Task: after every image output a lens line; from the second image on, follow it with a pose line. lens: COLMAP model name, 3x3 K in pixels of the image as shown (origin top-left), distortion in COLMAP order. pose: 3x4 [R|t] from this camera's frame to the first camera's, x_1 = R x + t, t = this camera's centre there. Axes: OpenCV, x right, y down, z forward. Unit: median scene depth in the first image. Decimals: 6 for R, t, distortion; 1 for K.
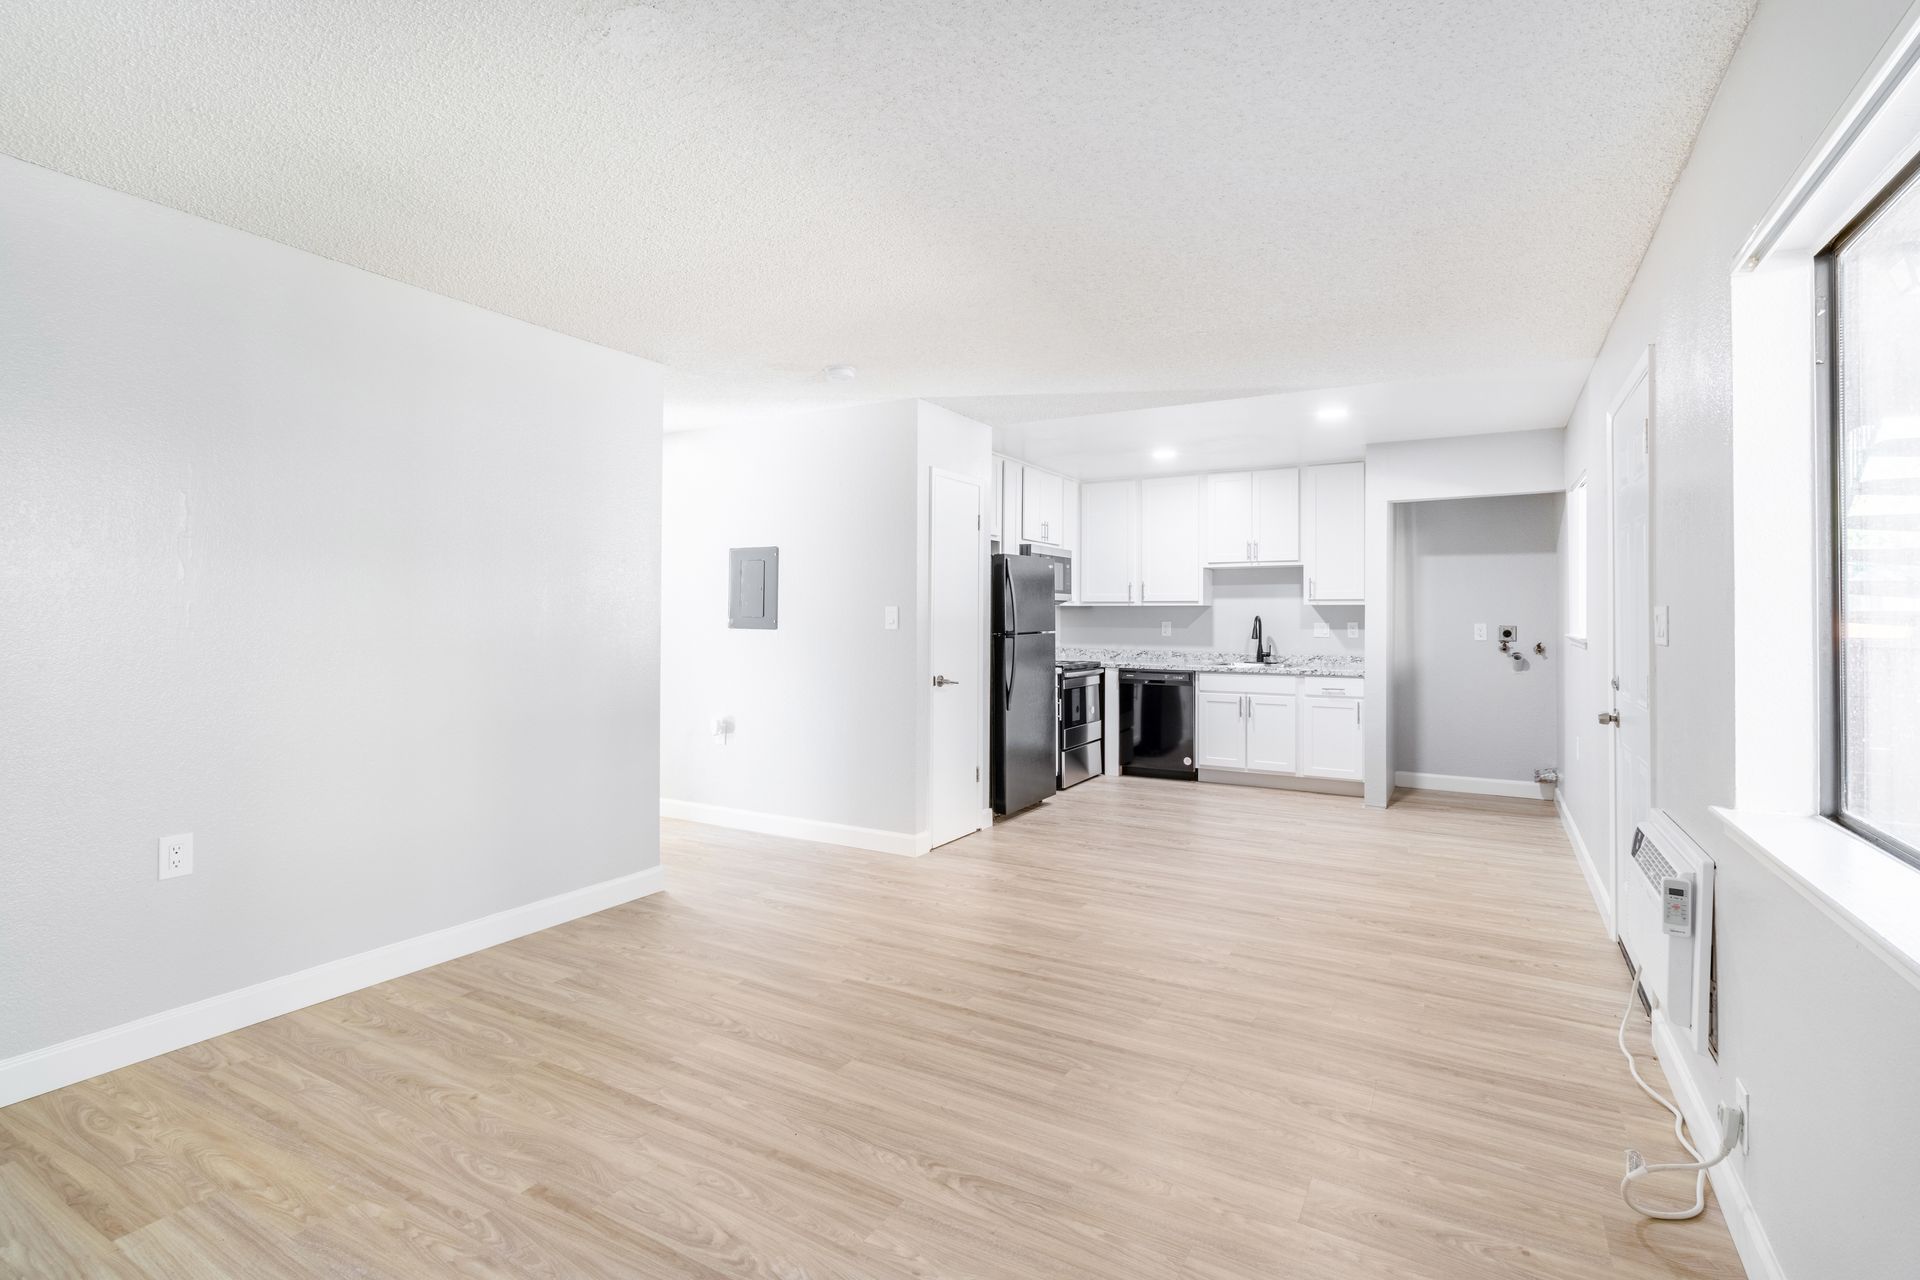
lens RADIAL K [[921.6, 0, 917.4], [0, 921.6, 609.7], [0, 0, 1]] dist [0.013141, 0.002403]
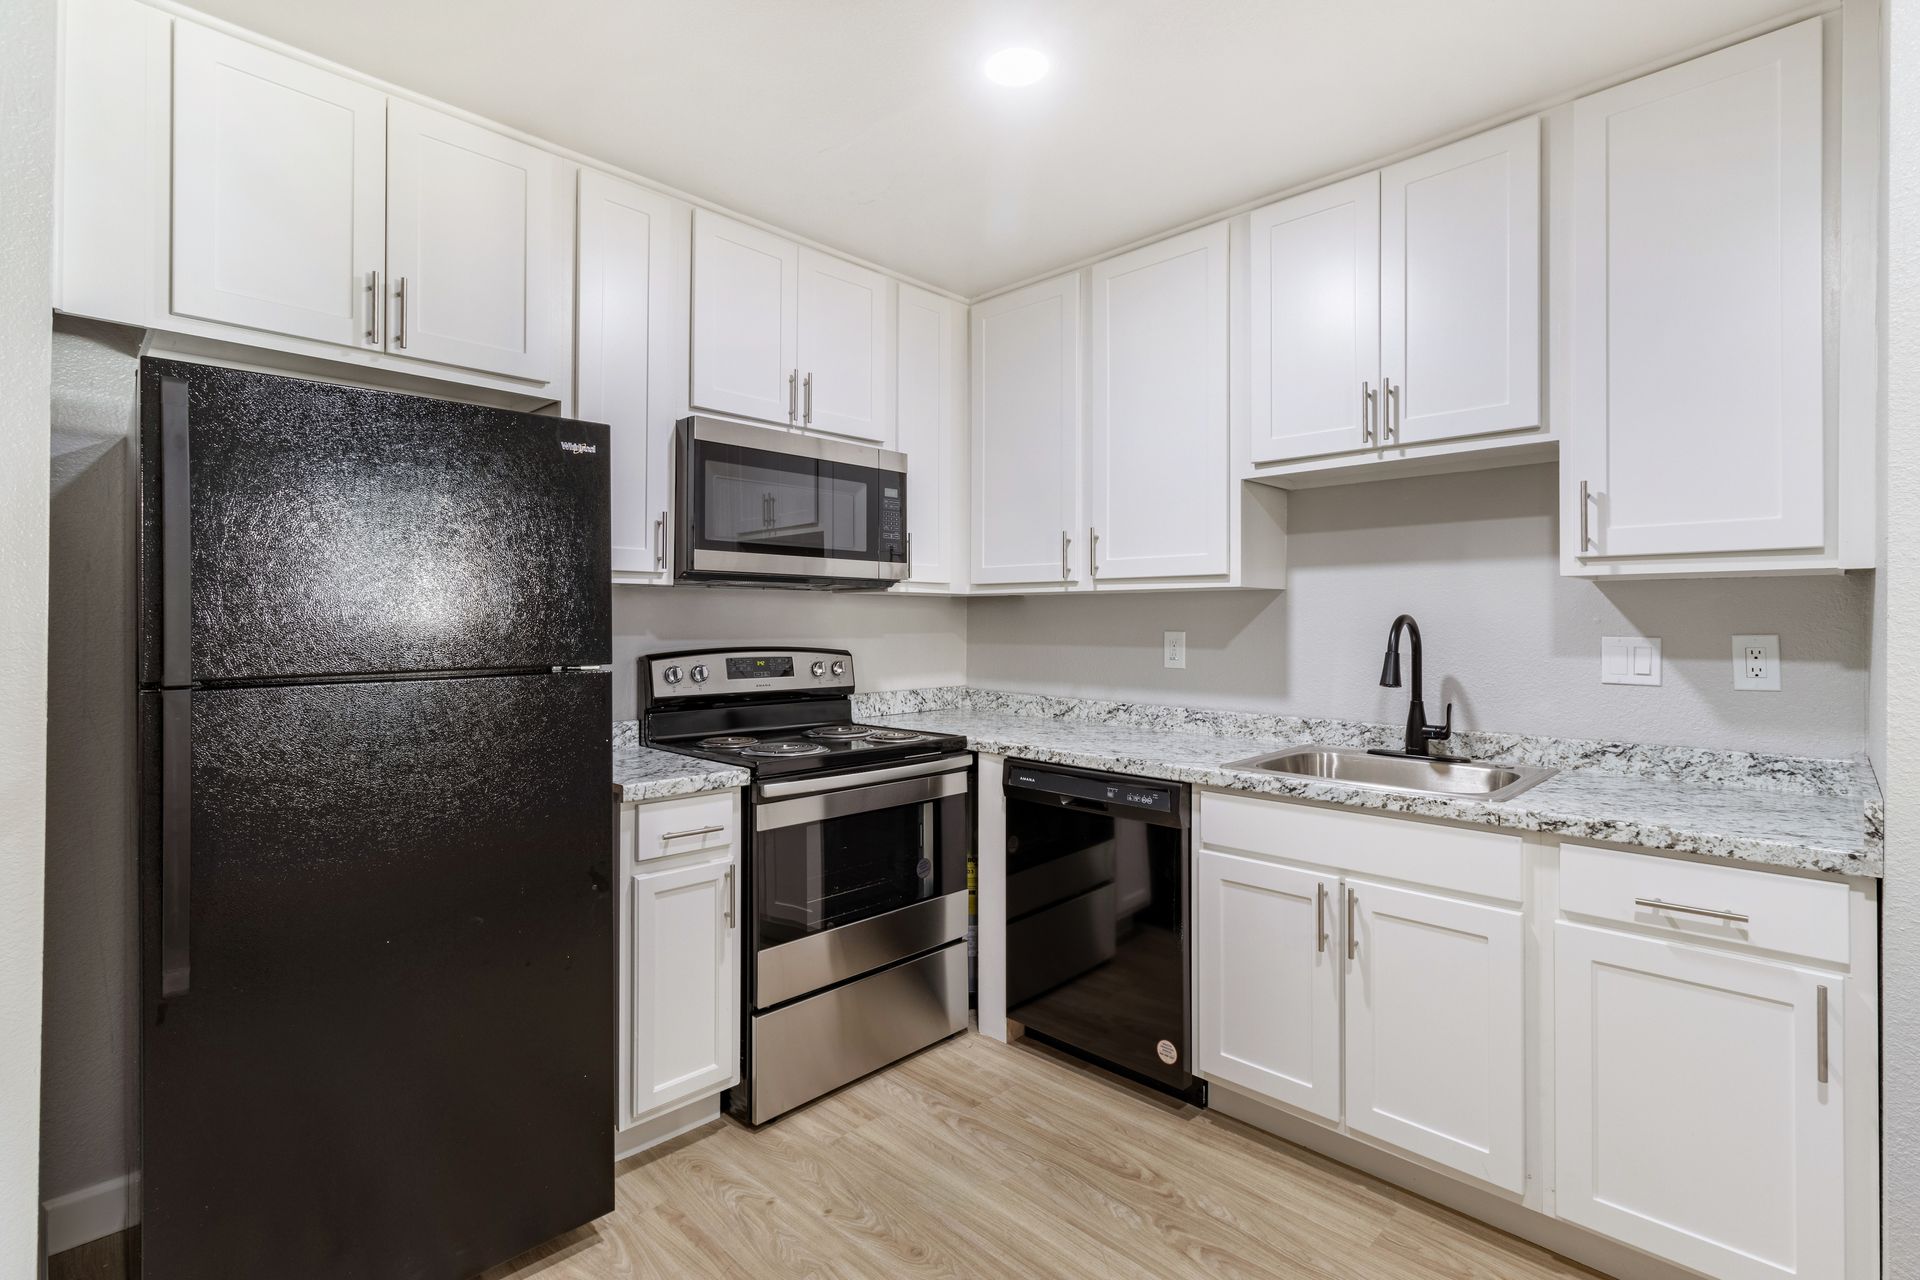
lens RADIAL K [[921.6, 0, 942.3], [0, 921.6, 608.1], [0, 0, 1]] dist [0.013141, 0.002403]
pose [[0.969545, -0.004832, -0.244867, 0.287035], [0.002319, 0.999942, -0.010550, 0.007372], [0.244904, 0.009661, 0.969499, 0.636173]]
